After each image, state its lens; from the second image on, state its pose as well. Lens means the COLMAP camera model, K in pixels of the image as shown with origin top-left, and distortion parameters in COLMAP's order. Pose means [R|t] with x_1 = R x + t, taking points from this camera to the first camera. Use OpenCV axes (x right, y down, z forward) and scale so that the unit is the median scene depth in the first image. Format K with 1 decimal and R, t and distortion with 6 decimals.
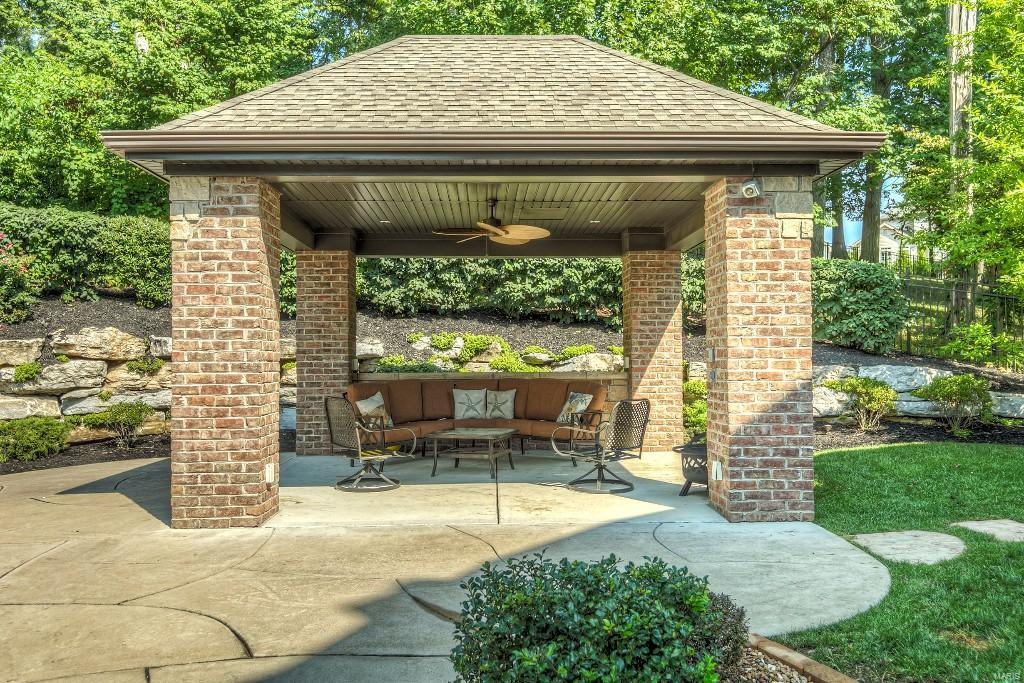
lens RADIAL K [[849.4, 0, 507.4], [0, 849.4, 321.3], [0, 0, 1]] dist [0.021929, -0.017393]
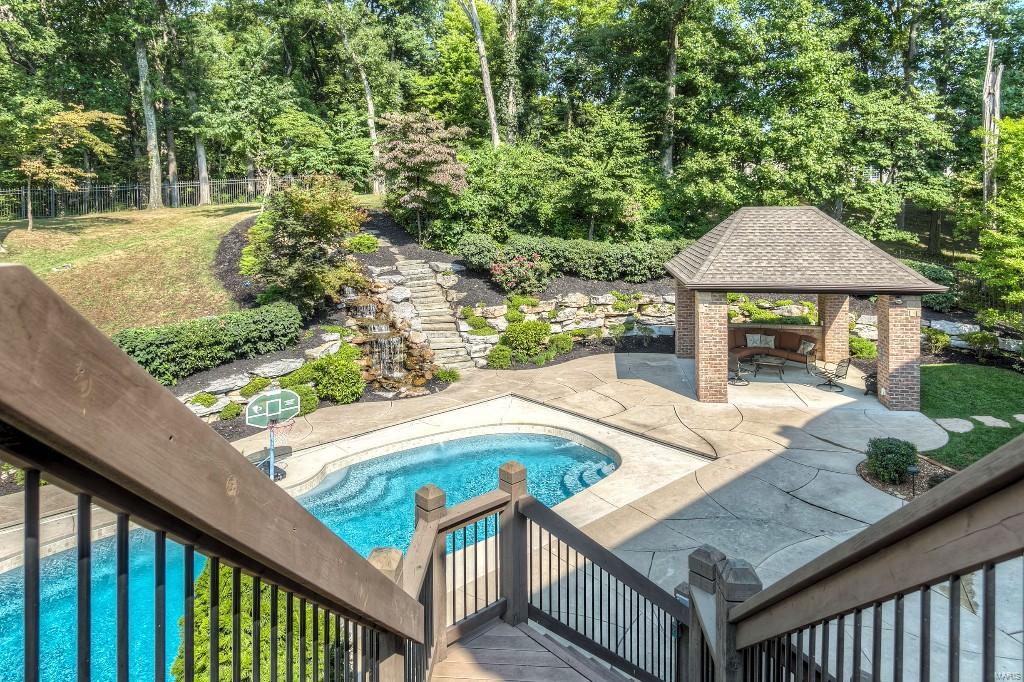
lens RADIAL K [[647.3, 0, 511.3], [0, 647.3, 200.3], [0, 0, 1]] dist [0.013346, -0.002184]
pose [[0.986708, 0.004170, -0.162451, -0.374293], [0.001572, 0.999379, 0.035202, -0.321005], [0.162497, -0.034989, 0.986089, -0.796147]]
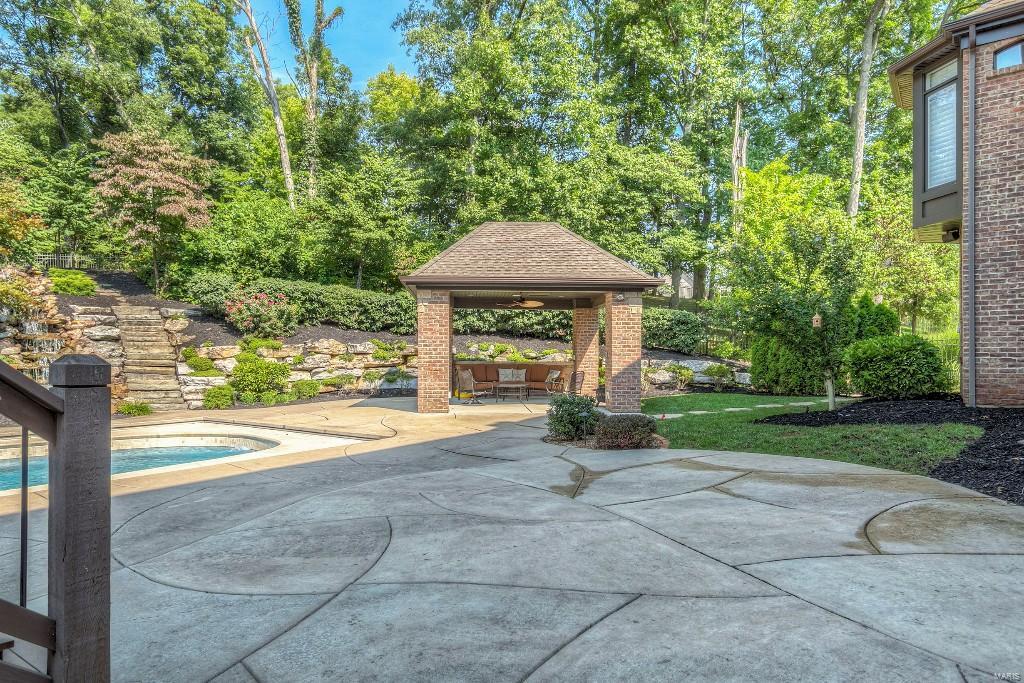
lens RADIAL K [[611.3, 0, 514.2], [0, 611.3, 344.4], [0, 0, 1]] dist [0.020033, -0.003712]
pose [[0.998466, 0.009744, 0.054505, -0.099531], [-0.011064, 0.999651, 0.023981, -0.021811], [-0.054253, -0.024547, 0.998225, -0.568952]]
